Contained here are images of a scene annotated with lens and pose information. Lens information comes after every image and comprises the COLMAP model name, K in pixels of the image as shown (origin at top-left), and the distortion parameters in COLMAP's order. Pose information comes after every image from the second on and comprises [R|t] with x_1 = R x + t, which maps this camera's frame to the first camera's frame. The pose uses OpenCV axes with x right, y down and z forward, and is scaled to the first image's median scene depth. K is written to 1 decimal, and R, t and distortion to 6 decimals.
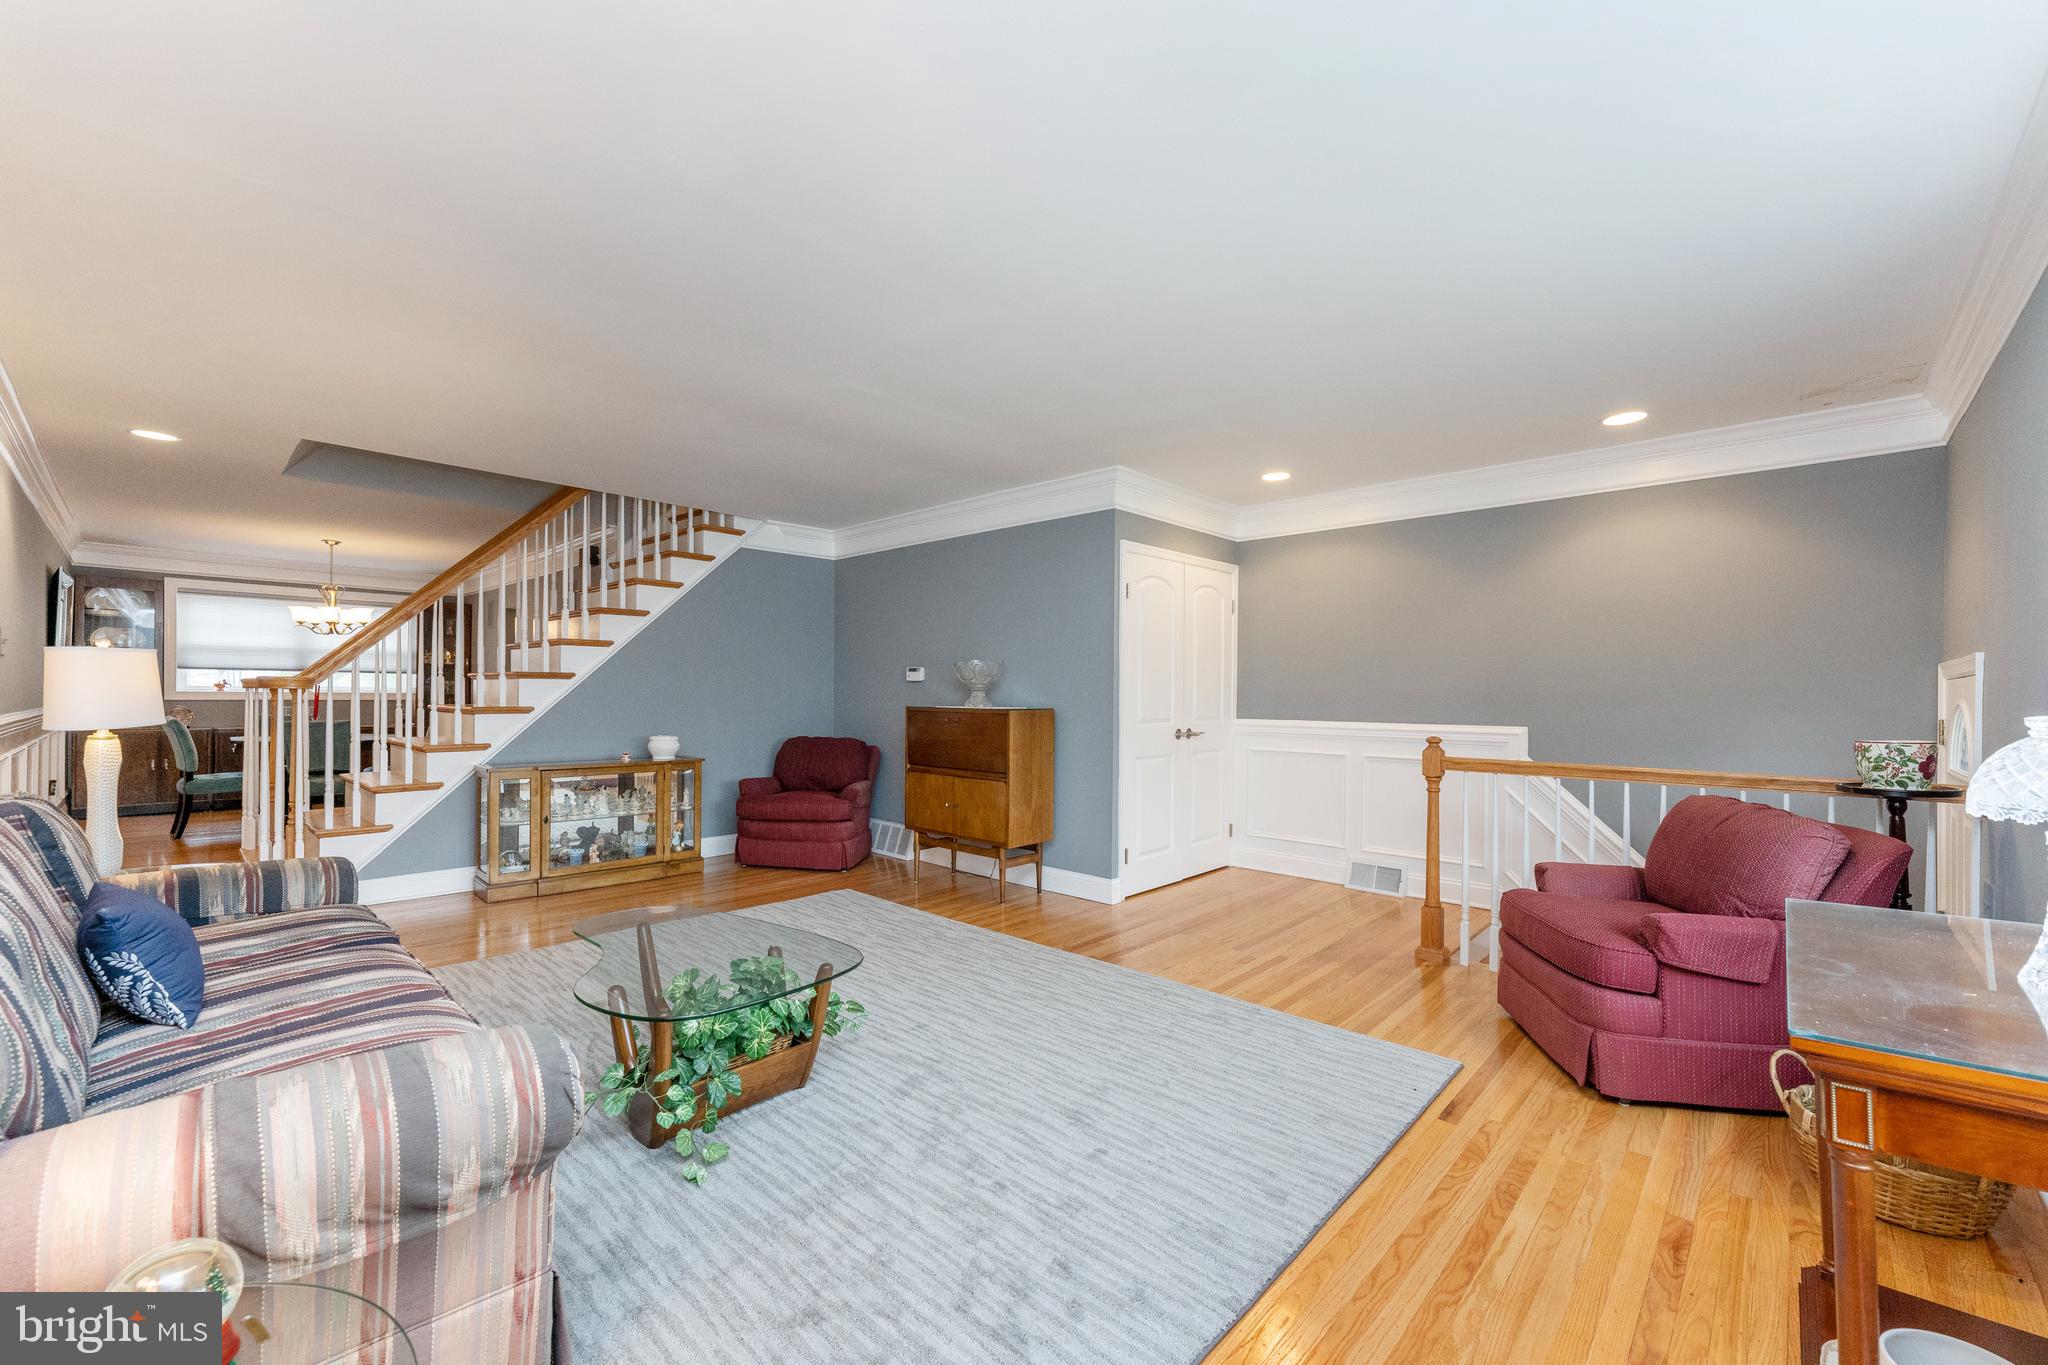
lens RADIAL K [[834.9, 0, 1035.7], [0, 834.9, 695.4], [0, 0, 1]] dist [-0.005781, 0.000578]
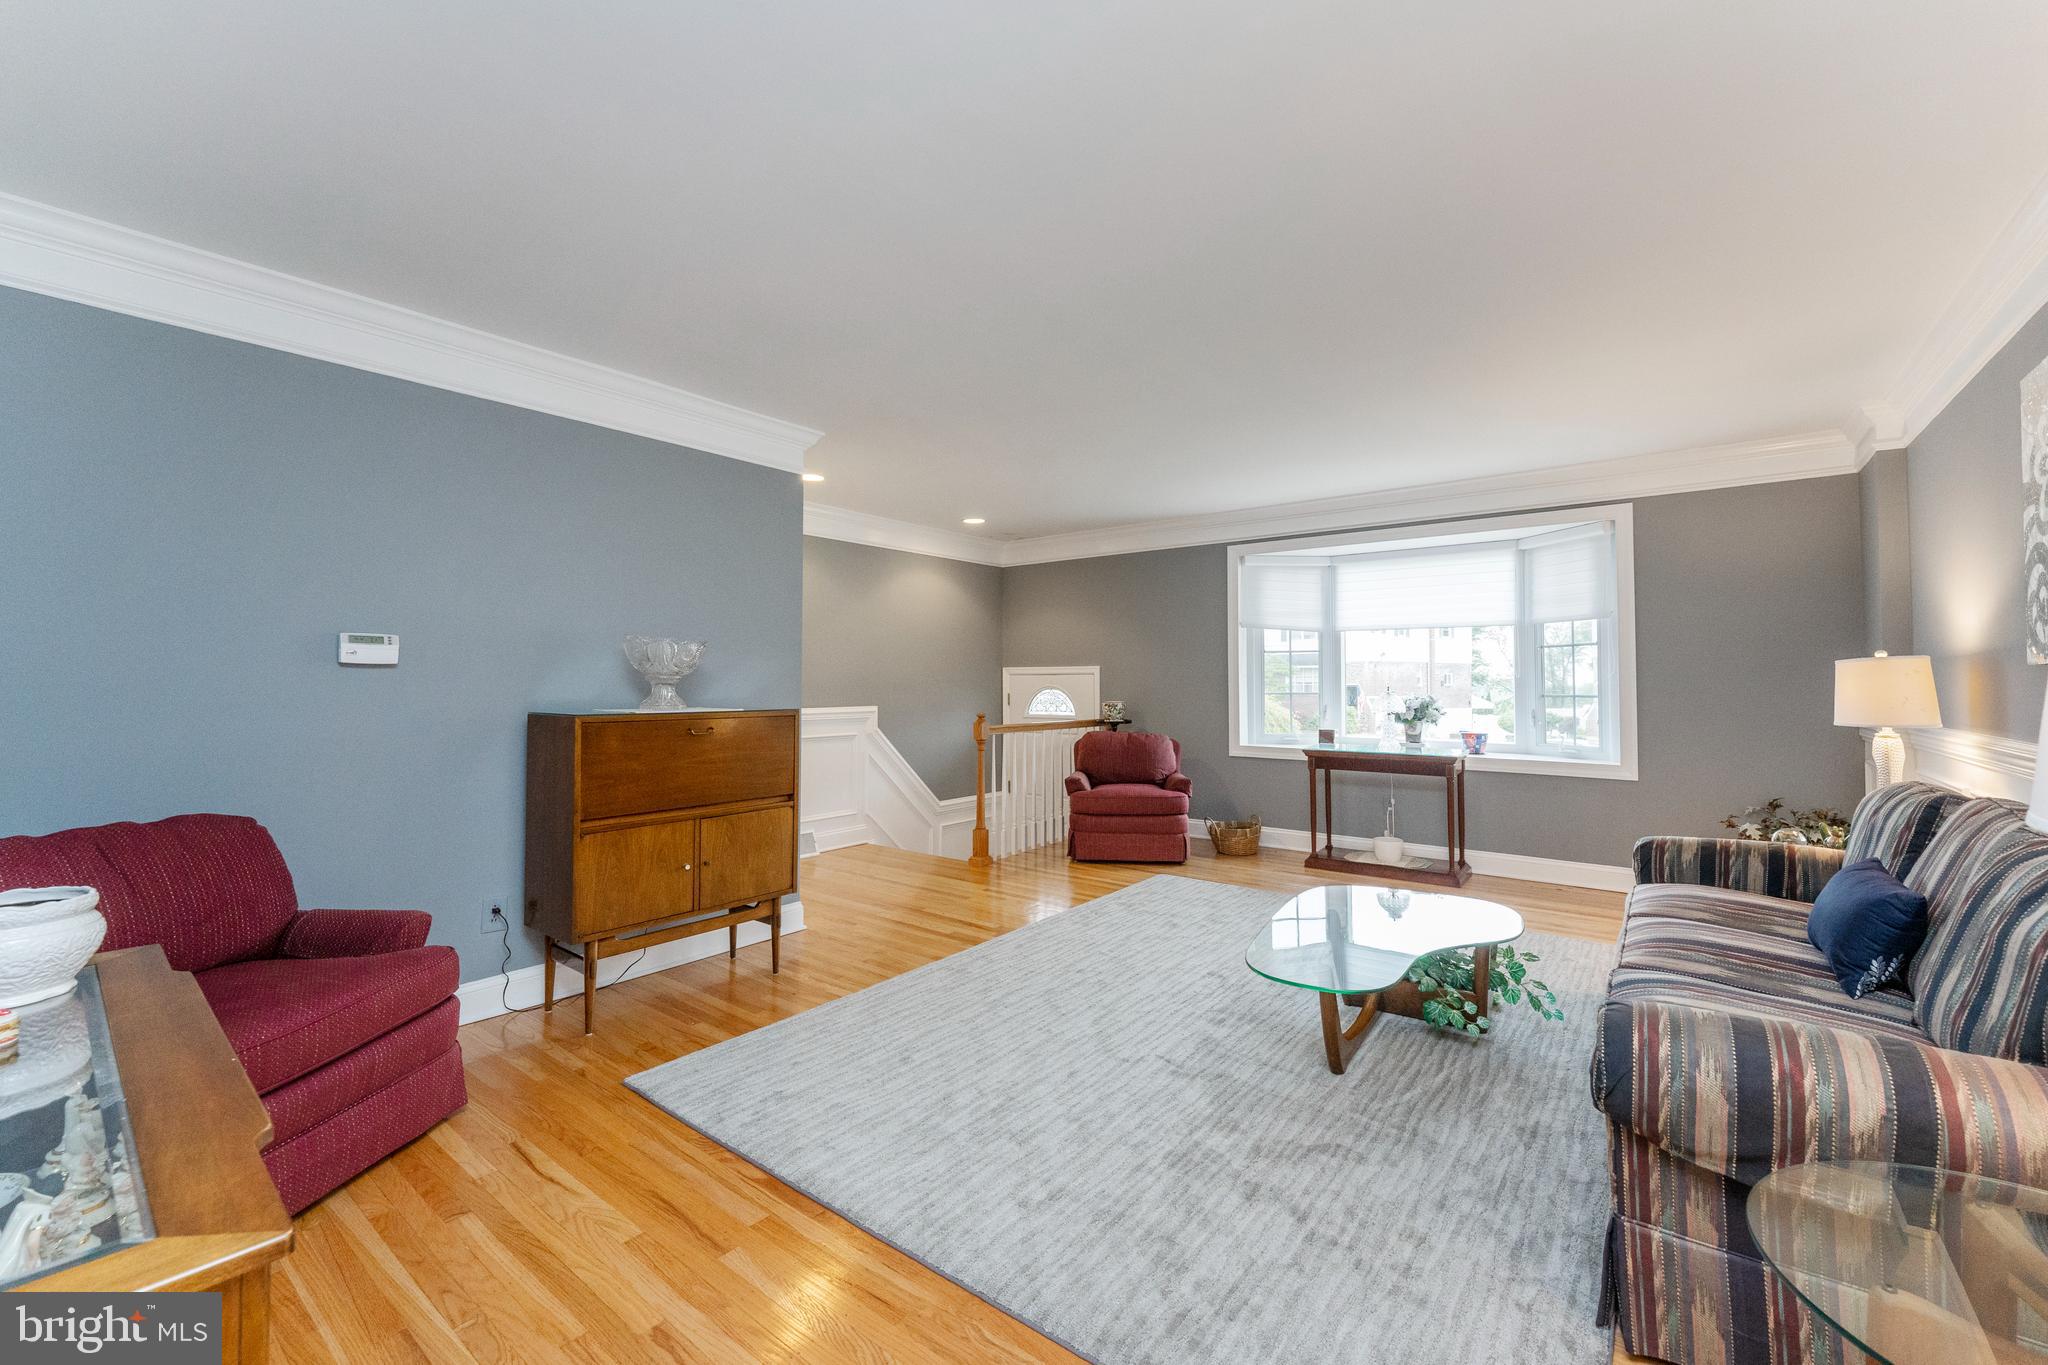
lens RADIAL K [[834.9, 0, 1027.0], [0, 834.9, 672.6], [0, 0, 1]] dist [-0.005781, 0.000578]
pose [[-0.089764, -0.000276, 0.995963, -0.778777], [-0.003535, 0.999994, -0.000041, -0.017036], [-0.995957, -0.003524, -0.089765, 0.829868]]
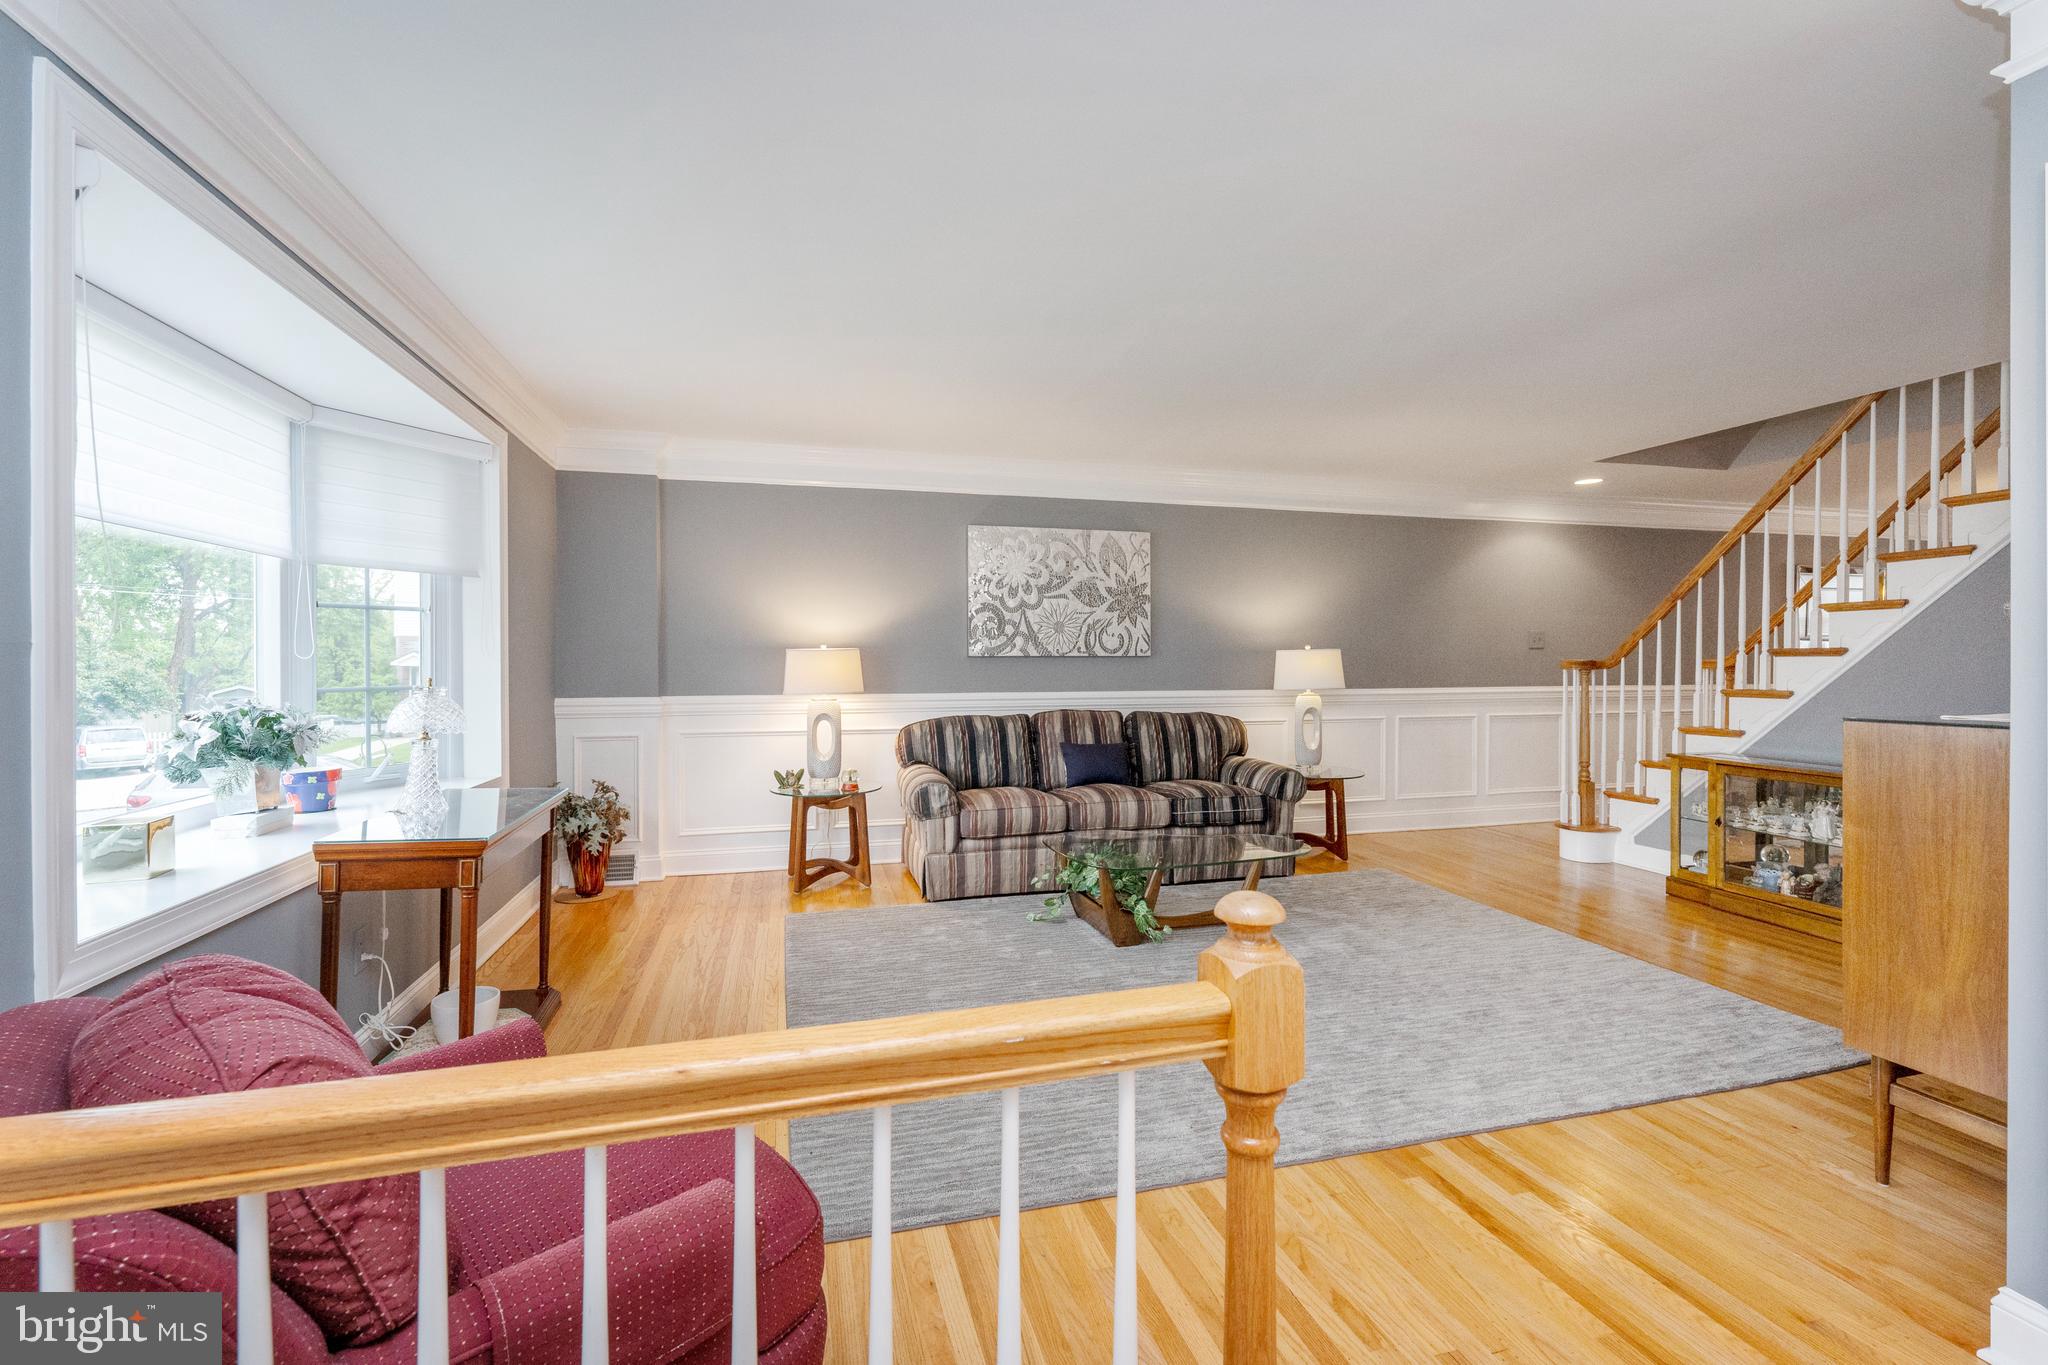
lens RADIAL K [[879.7, 0, 1009.0], [0, 879.7, 677.1], [0, 0, 1]] dist [-0.000396, -0.000332]
pose [[-0.536327, -0.001718, -0.844009, 0.501415], [0.001383, 0.999995, -0.002914, 0.000408], [0.844009, -0.002730, -0.536321, 0.767273]]
